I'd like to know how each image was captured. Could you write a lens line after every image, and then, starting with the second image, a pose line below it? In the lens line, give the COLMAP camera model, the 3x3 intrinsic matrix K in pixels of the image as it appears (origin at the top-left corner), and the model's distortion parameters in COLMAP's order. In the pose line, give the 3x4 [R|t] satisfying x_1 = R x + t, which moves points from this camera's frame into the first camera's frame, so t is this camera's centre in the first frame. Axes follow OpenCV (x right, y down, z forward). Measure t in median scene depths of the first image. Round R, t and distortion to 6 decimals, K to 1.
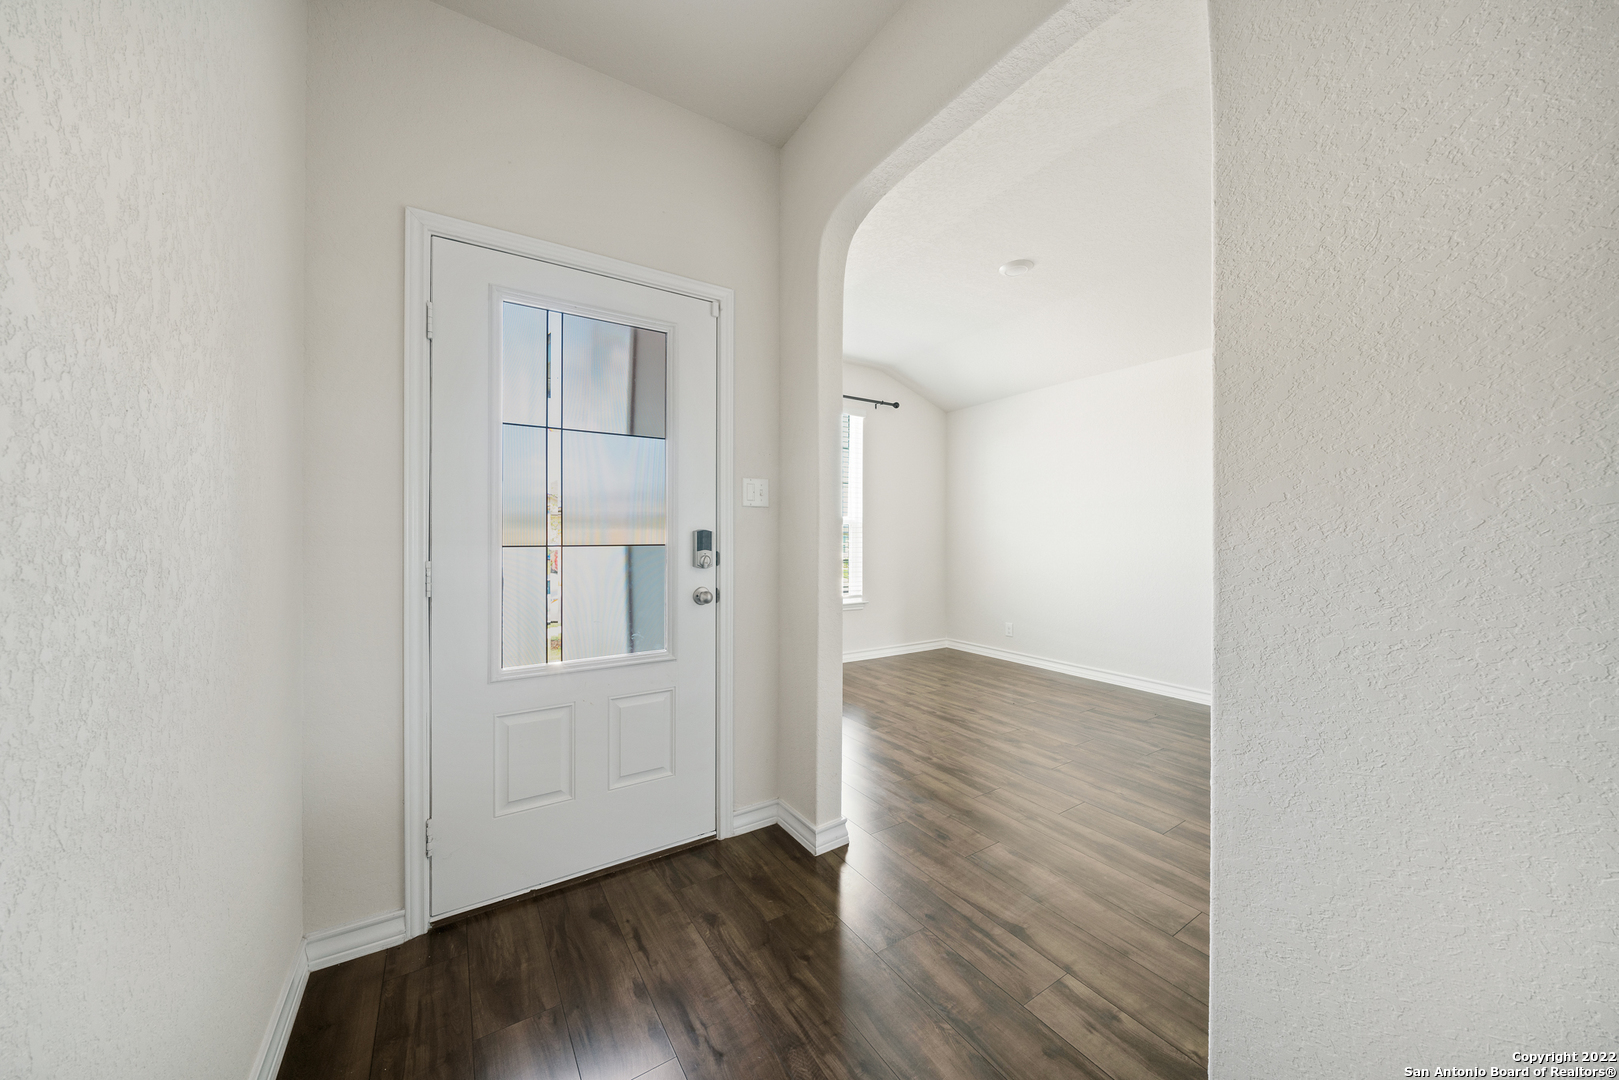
lens RADIAL K [[544.1, 0, 810.2], [0, 544.1, 532.3], [0, 0, 1]] dist [-0.004072, 0.000054]
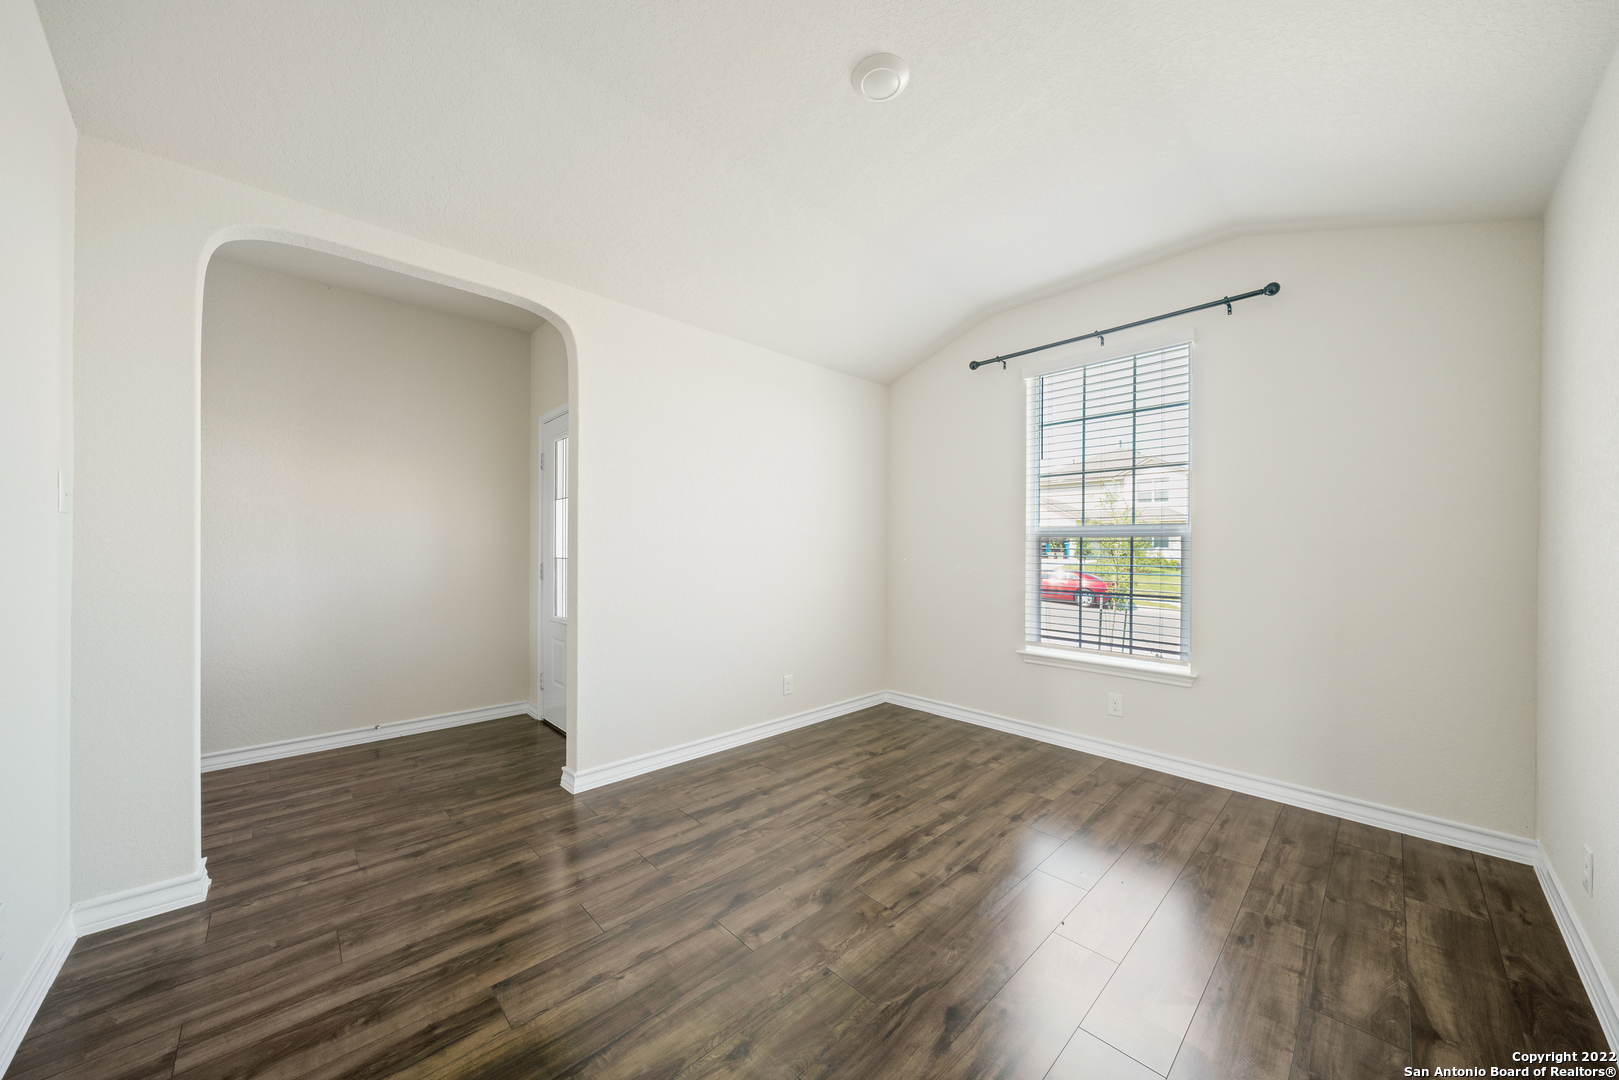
lens RADIAL K [[544.1, 0, 796.4], [0, 544.1, 553.2], [0, 0, 1]] dist [-0.004072, 0.000054]
pose [[0.198208, 0.005475, -0.980145, 0.999115], [0.001515, 0.999981, 0.005892, -0.000437], [0.980159, -0.002653, 0.198196, 0.887849]]
